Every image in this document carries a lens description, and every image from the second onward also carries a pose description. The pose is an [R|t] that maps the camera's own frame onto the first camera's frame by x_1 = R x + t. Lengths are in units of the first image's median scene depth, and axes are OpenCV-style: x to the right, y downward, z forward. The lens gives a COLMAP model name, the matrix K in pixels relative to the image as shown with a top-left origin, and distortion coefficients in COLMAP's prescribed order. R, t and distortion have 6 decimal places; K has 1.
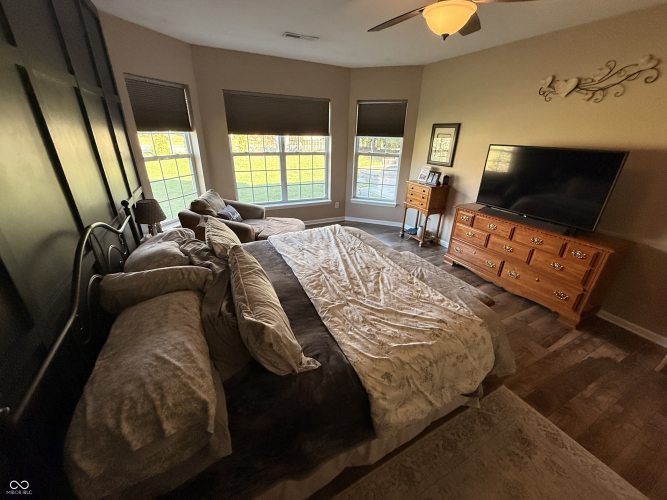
lens RADIAL K [[266.6, 0, 333.4], [0, 266.6, 250.9], [0, 0, 1]] dist [0.000242, 0.000066]
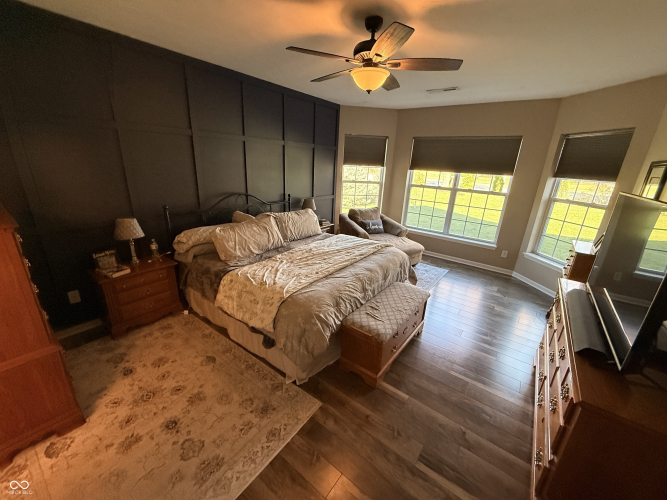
lens RADIAL K [[266.6, 0, 333.3], [0, 266.6, 249.7], [0, 0, 1]] dist [0.000242, 0.000066]
pose [[0.432654, 0.279298, -0.857207, 0.655371], [-0.397567, 0.912470, 0.096642, -0.066660], [0.809167, 0.298984, 0.505824, 0.172105]]
